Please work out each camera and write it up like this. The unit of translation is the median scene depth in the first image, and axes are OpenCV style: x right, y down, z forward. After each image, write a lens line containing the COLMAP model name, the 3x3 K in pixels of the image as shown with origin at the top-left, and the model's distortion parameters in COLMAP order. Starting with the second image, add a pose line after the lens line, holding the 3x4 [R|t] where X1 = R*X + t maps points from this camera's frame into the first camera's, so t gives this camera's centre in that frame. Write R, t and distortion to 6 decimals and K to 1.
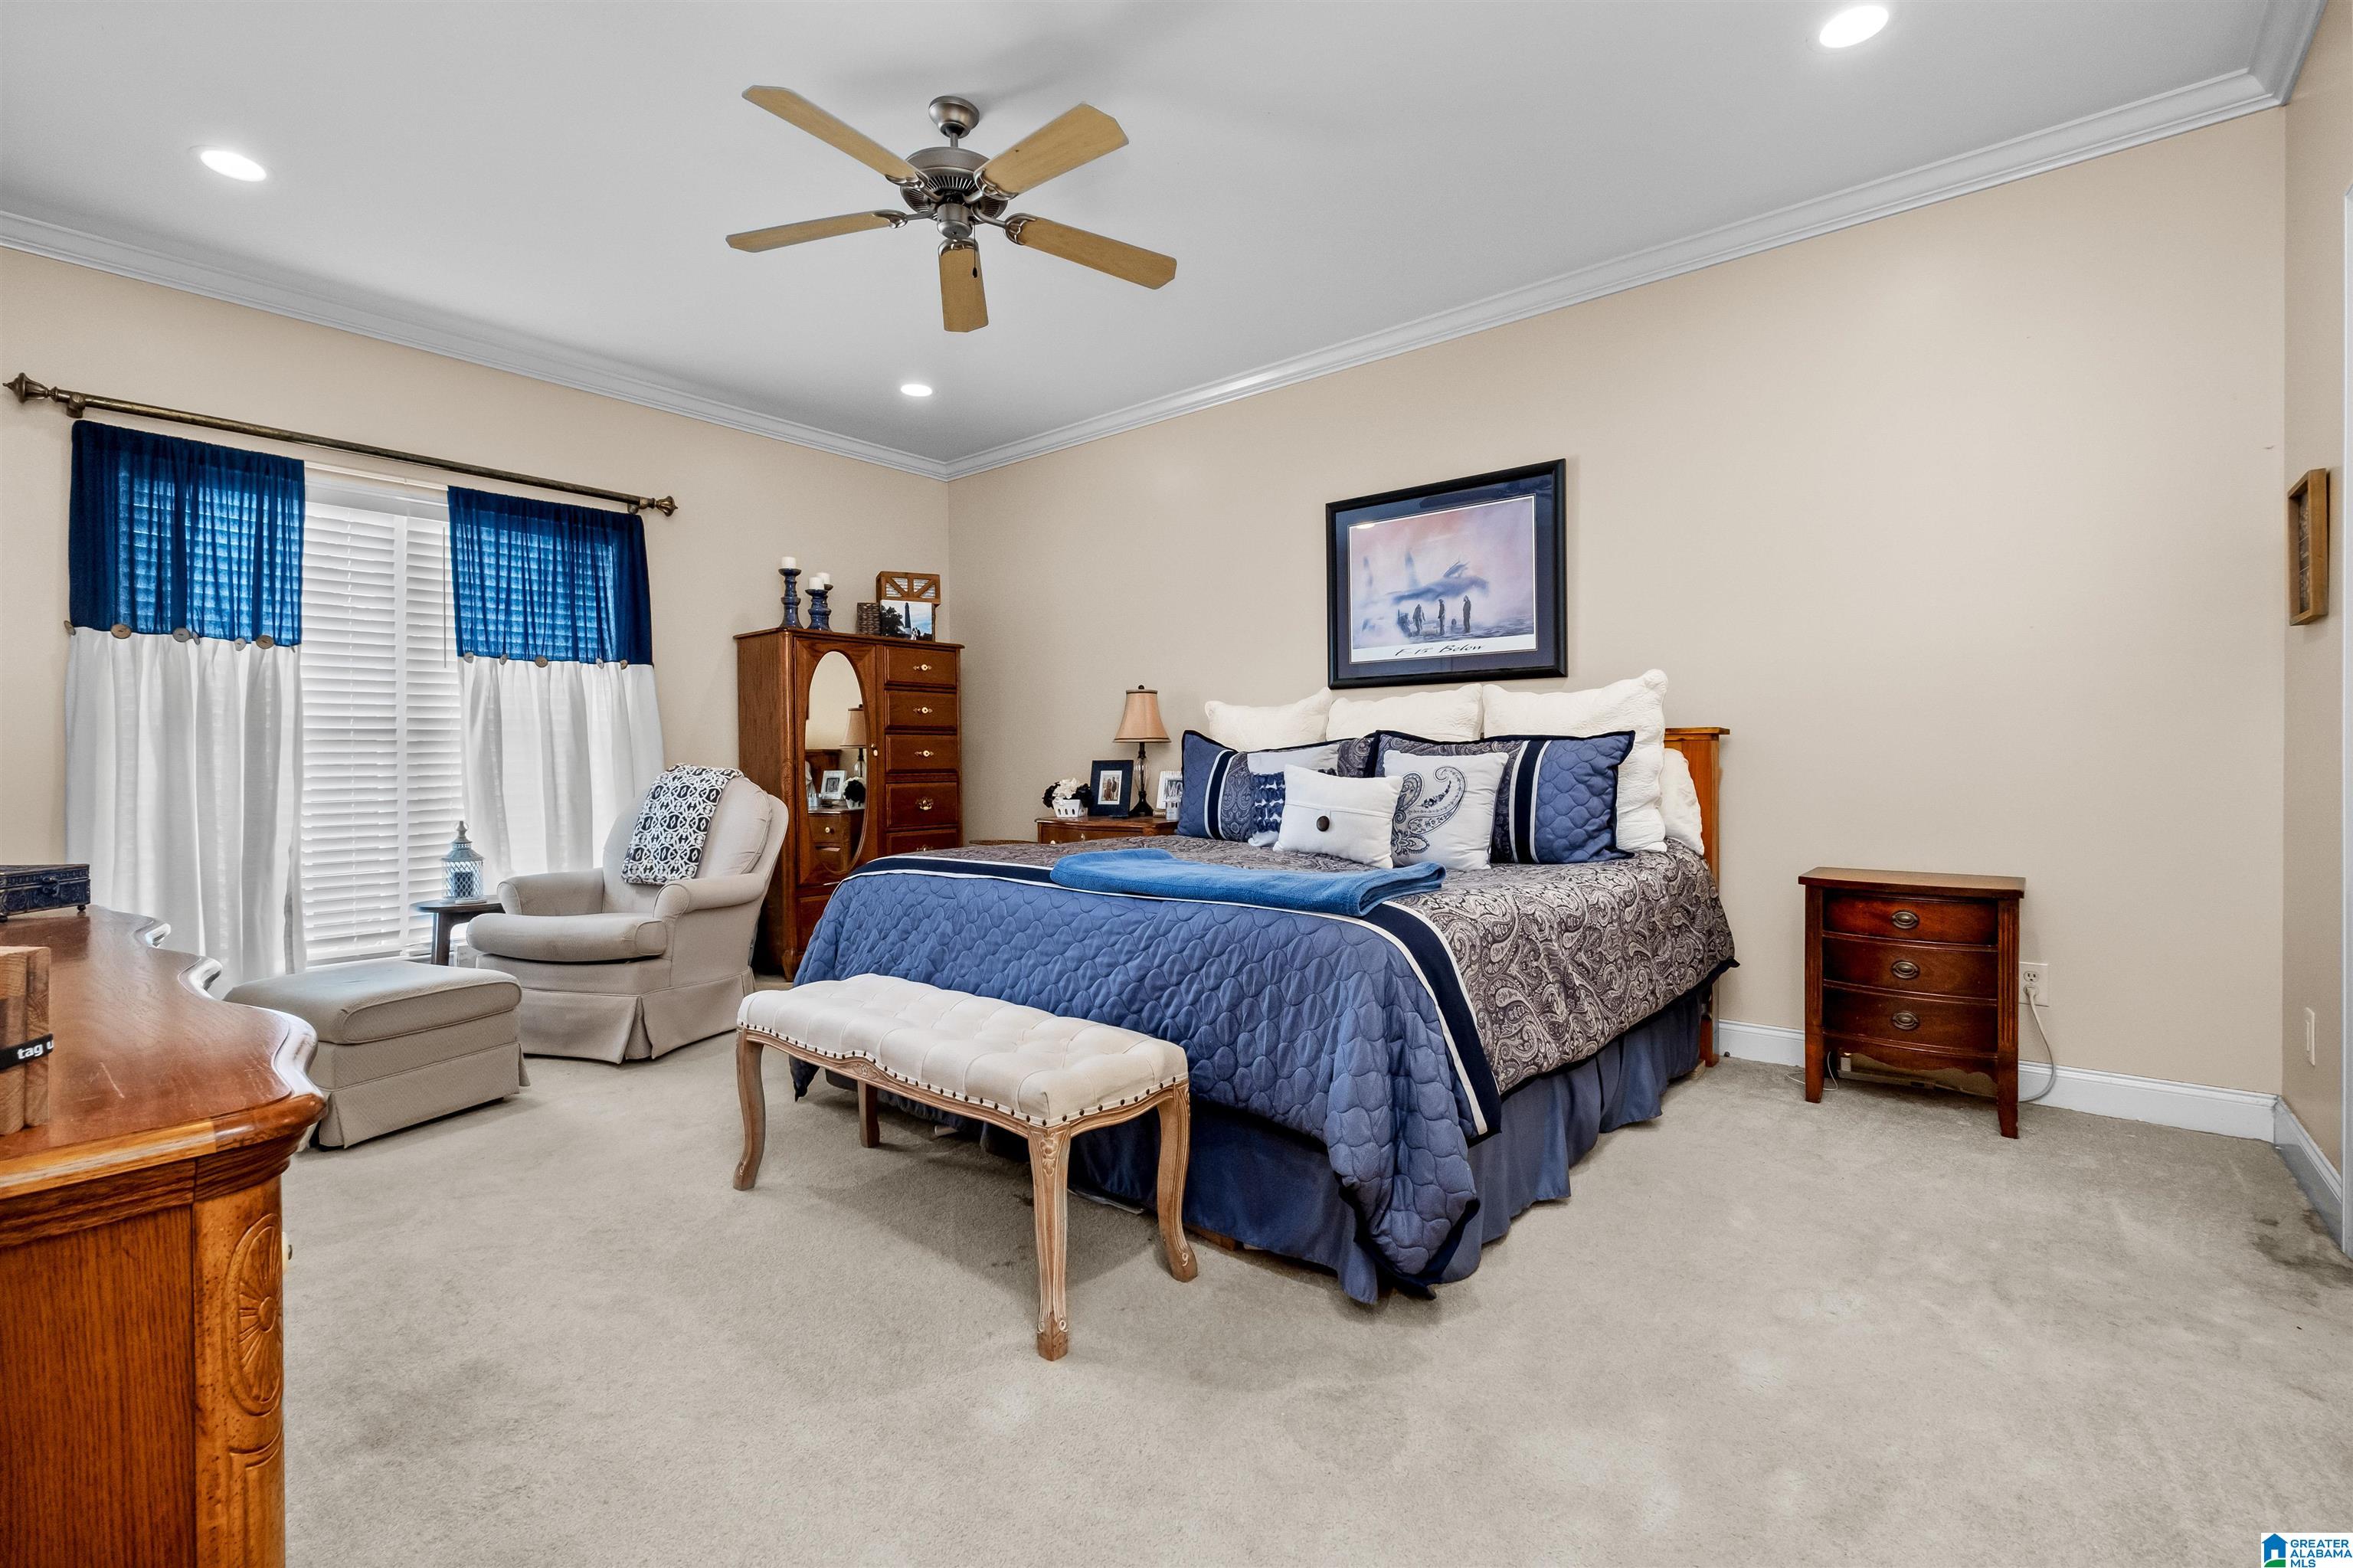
lens RADIAL K [[1025.0, 0, 1175.6], [0, 1025.0, 786.2], [0, 0, 1]] dist [-0.005008, -0.000783]
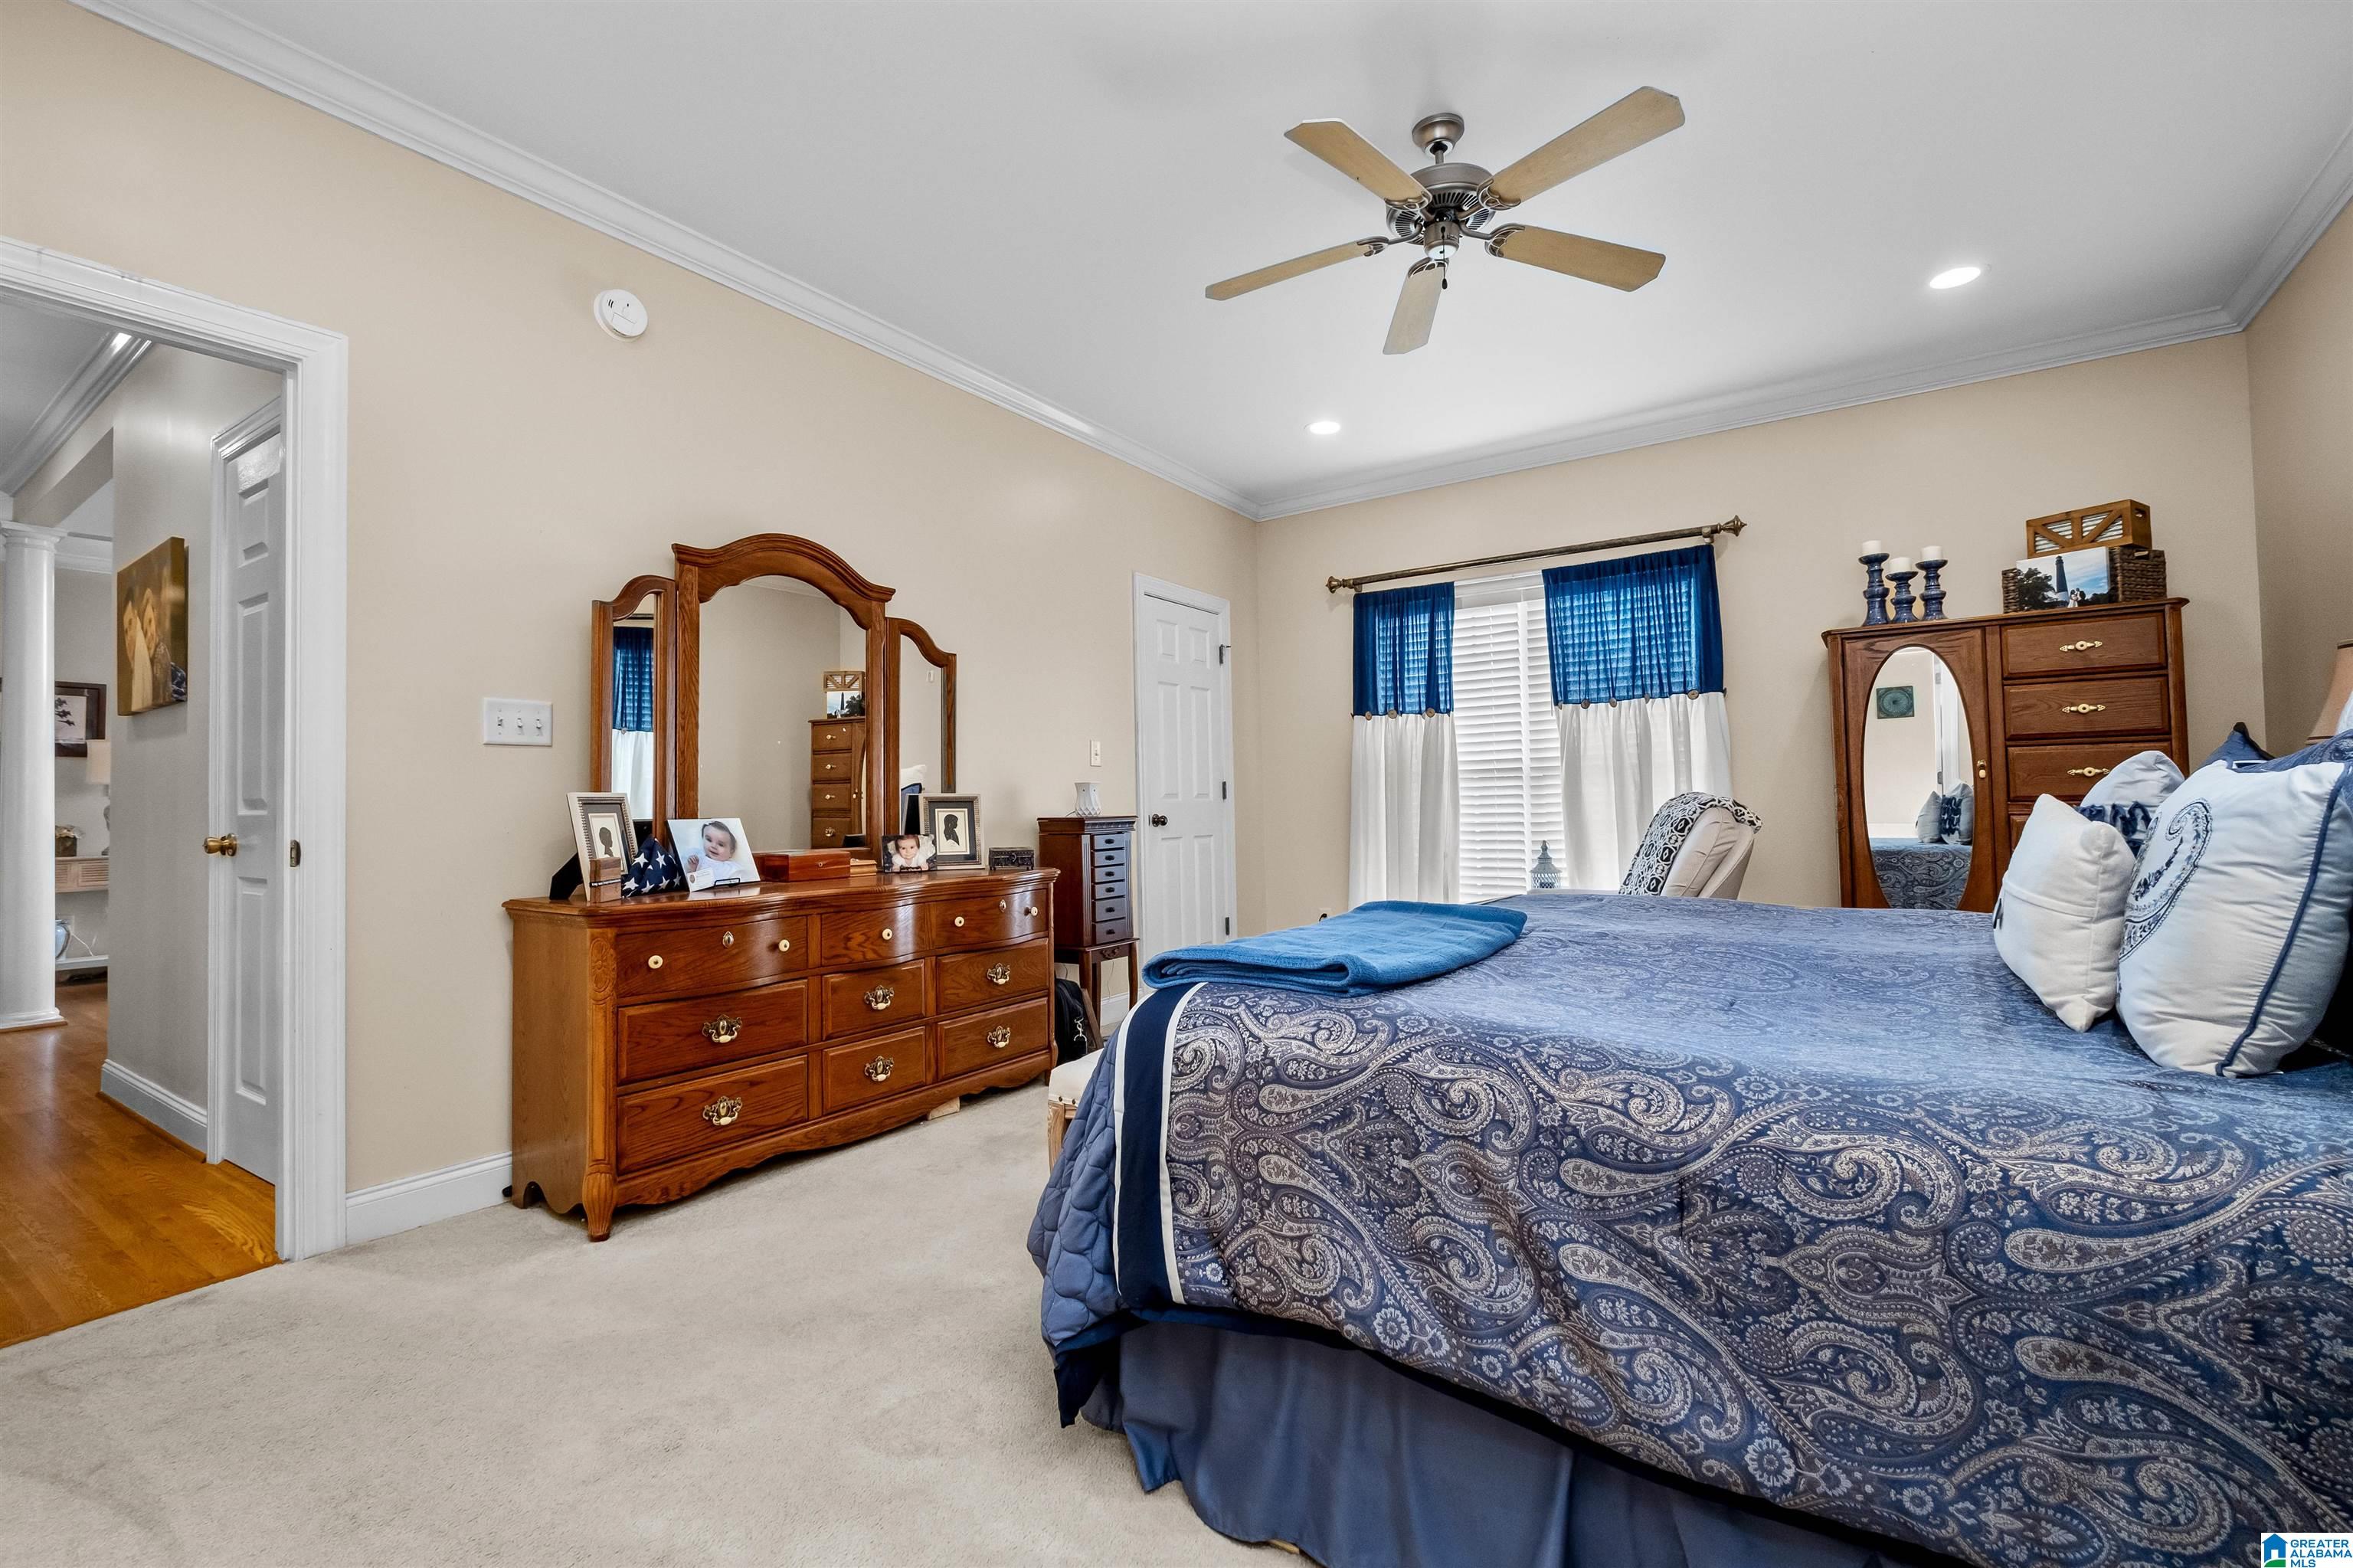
lens RADIAL K [[1025.0, 0, 1175.6], [0, 1025.0, 786.2], [0, 0, 1]] dist [-0.005008, -0.000783]
pose [[0.095692, -0.010526, -0.995355, 0.499411], [-0.007359, 0.999909, -0.011281, -0.014361], [0.995384, 0.008405, 0.095606, 0.456552]]
